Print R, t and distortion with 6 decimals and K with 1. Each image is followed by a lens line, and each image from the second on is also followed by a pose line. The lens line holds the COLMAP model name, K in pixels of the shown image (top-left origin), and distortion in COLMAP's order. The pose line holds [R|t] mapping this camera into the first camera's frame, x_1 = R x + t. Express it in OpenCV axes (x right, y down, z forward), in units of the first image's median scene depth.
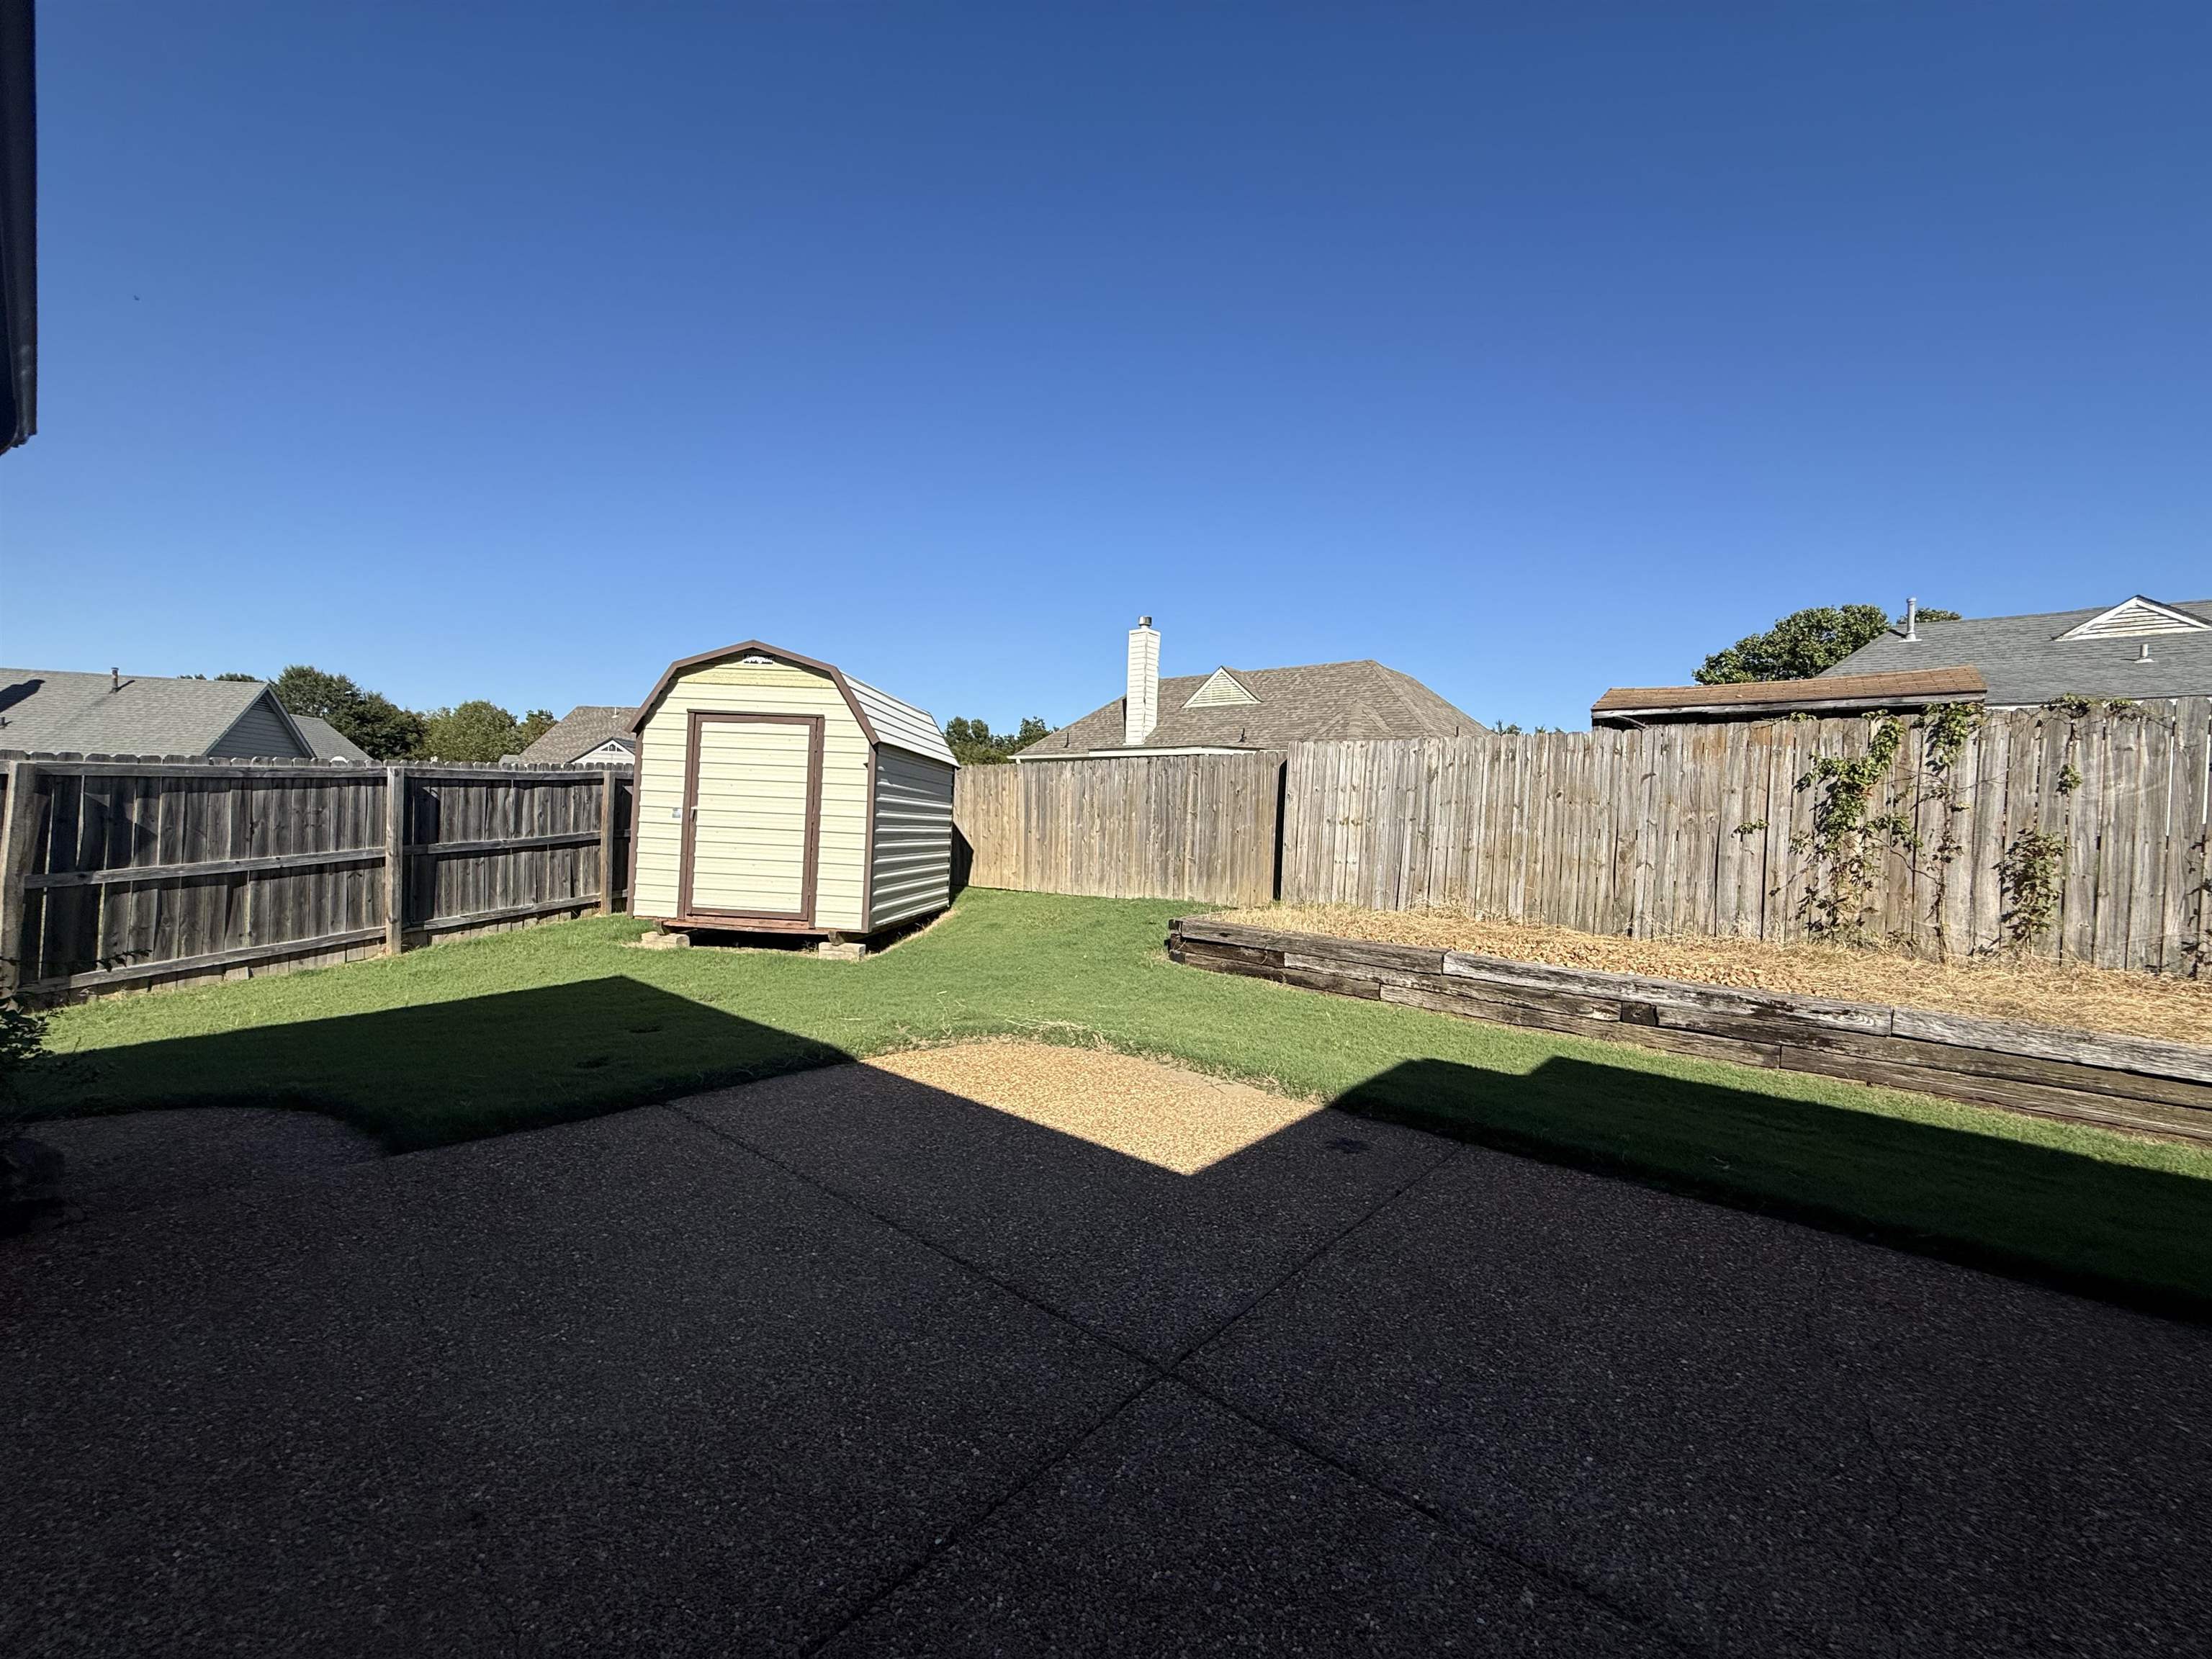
lens RADIAL K [[881.9, 0, 1100.2], [0, 881.9, 822.9], [0, 0, 1]] dist [-0.002201, 0.000195]
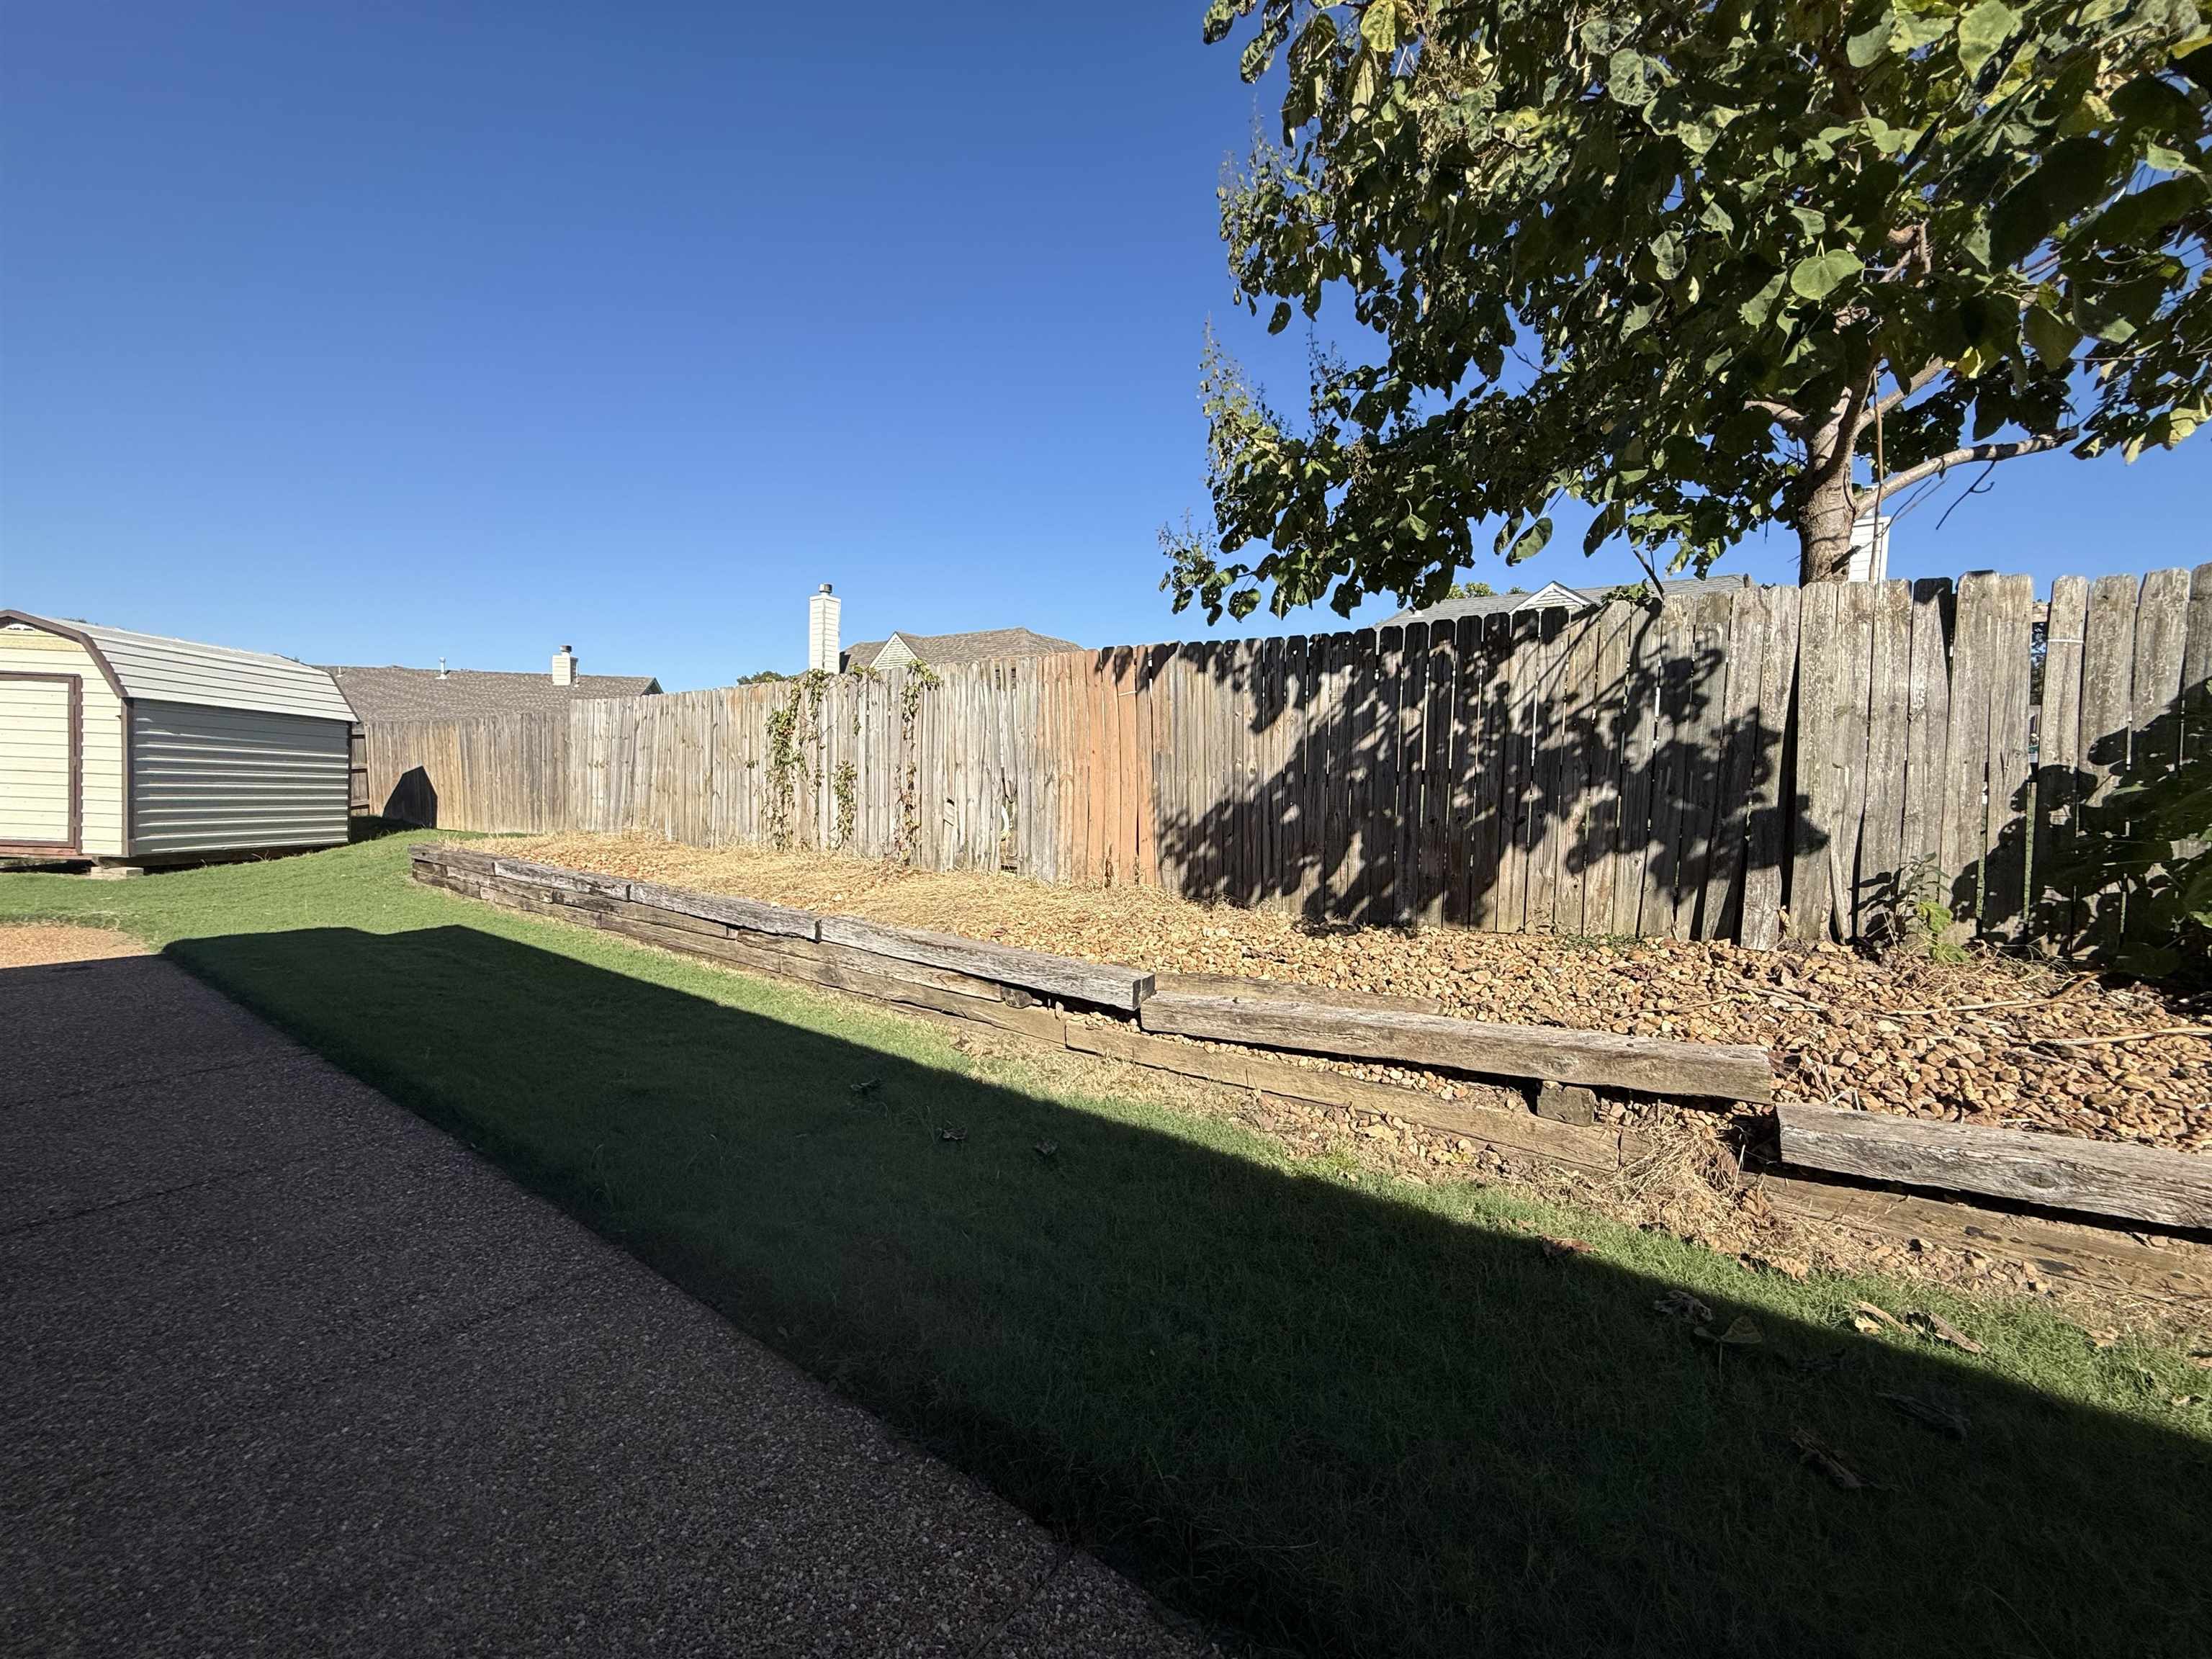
lens RADIAL K [[881.9, 0, 1102.6], [0, 881.9, 825.9], [0, 0, 1]] dist [-0.002201, 0.000195]
pose [[0.995672, -0.009297, 0.092473, 1.032801], [0.005217, 0.999006, 0.044268, 0.039140], [-0.092793, -0.043594, 0.994731, -0.342254]]
